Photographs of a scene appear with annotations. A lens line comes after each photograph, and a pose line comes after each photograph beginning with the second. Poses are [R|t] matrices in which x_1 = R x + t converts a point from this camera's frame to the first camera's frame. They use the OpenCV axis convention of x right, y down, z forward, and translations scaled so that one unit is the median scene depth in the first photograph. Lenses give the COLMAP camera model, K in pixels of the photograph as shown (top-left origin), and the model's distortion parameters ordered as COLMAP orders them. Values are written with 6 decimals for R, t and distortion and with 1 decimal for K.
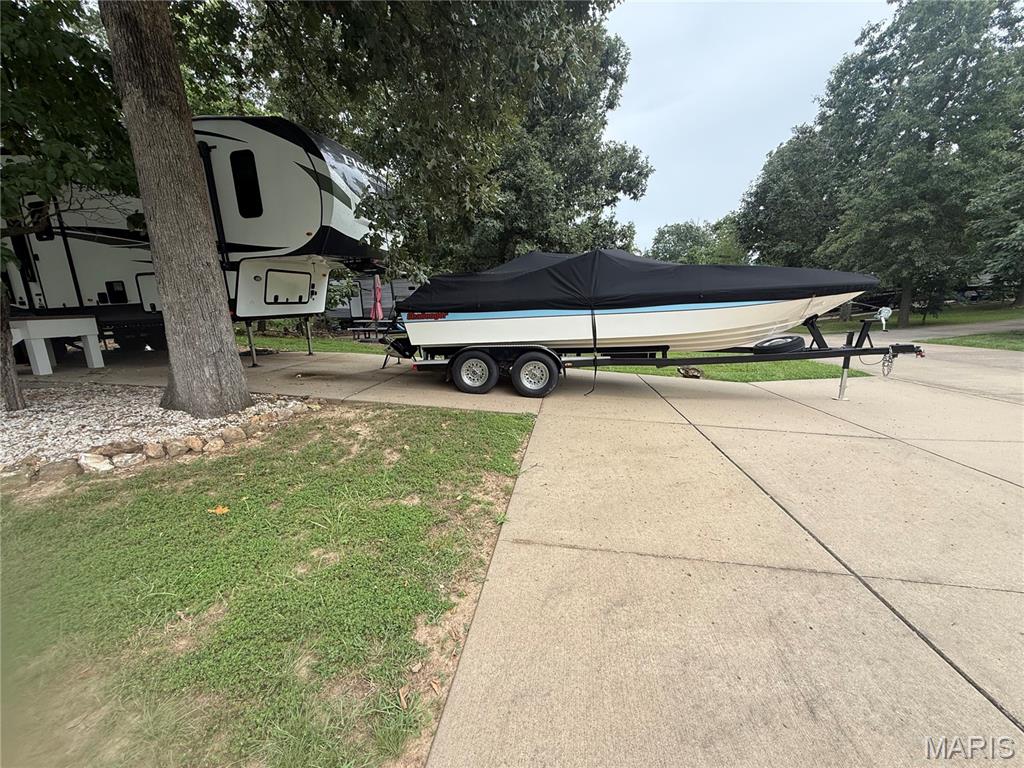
lens RADIAL K [[405.7, 0, 511.2], [0, 405.7, 384.7], [0, 0, 1]] dist [-0.000919, -0.000227]
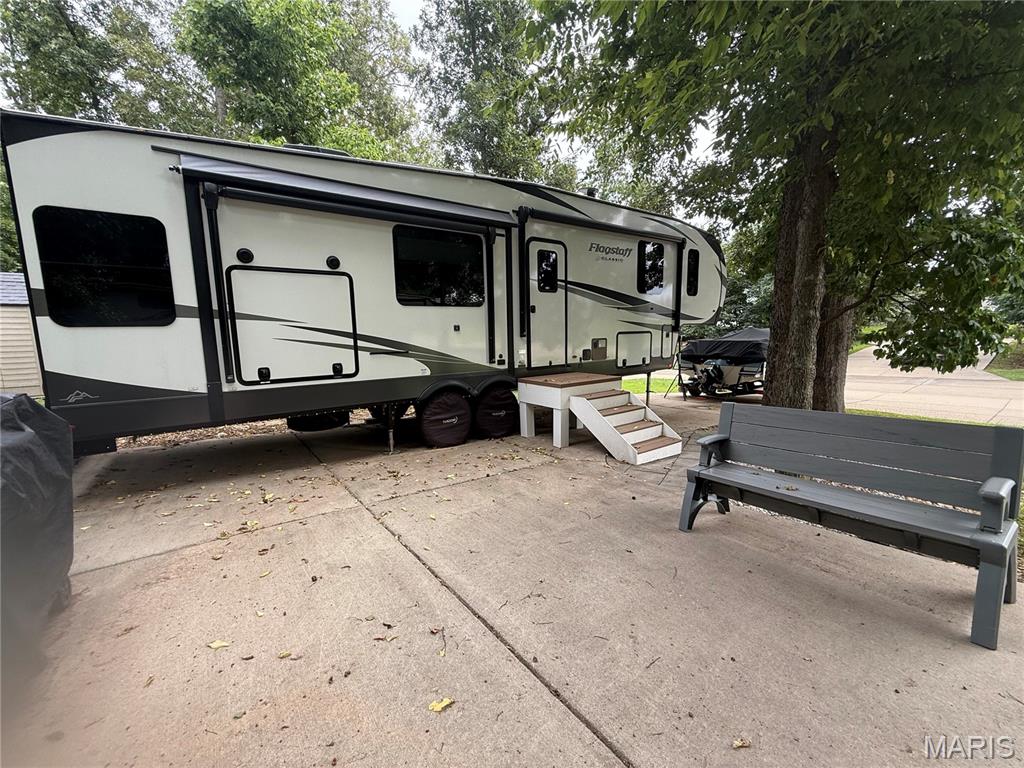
lens RADIAL K [[406.9, 0, 512.9], [0, 406.9, 384.8], [0, 0, 1]] dist [-0.001231, 0.000203]
pose [[0.702502, -0.066363, 0.708581, -2.244300], [0.134585, 0.990066, -0.040704, -0.154812], [-0.698840, 0.123959, 0.704455, 0.542560]]
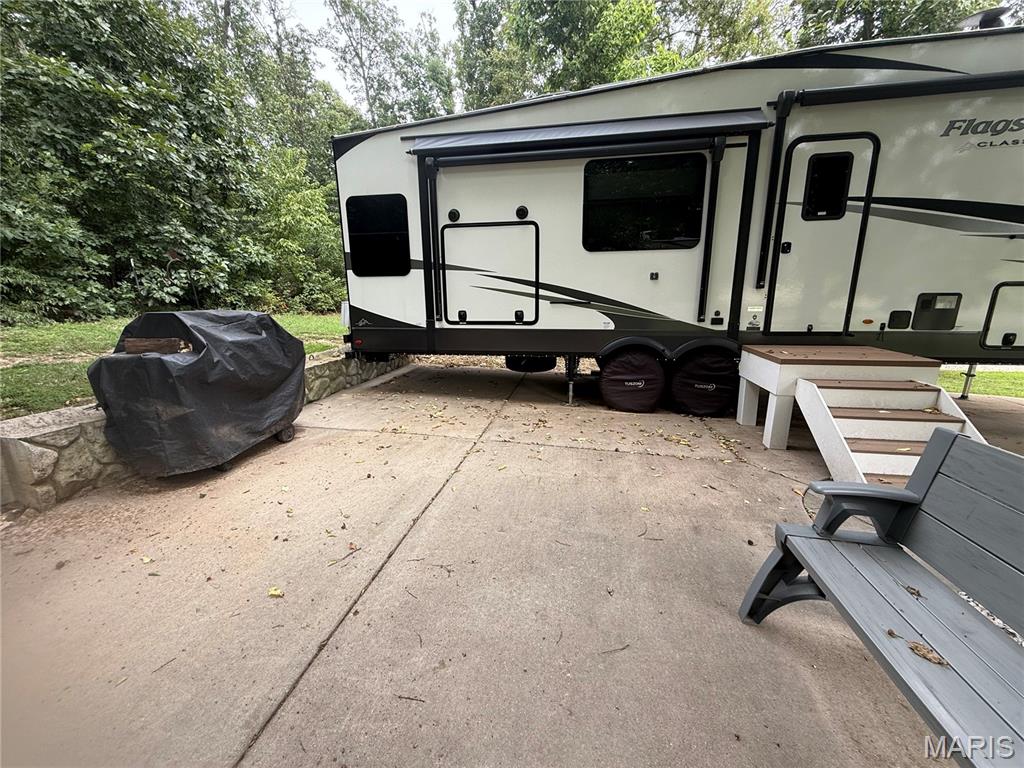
lens RADIAL K [[410.5, 0, 512.0], [0, 410.5, 384.0], [0, 0, 1]] dist [0.001108, 0.000283]
pose [[0.999436, 0.032749, -0.007496, -1.924739], [-0.032573, 0.999215, 0.022537, -0.139990], [0.008228, -0.022280, 0.999718, 0.474914]]
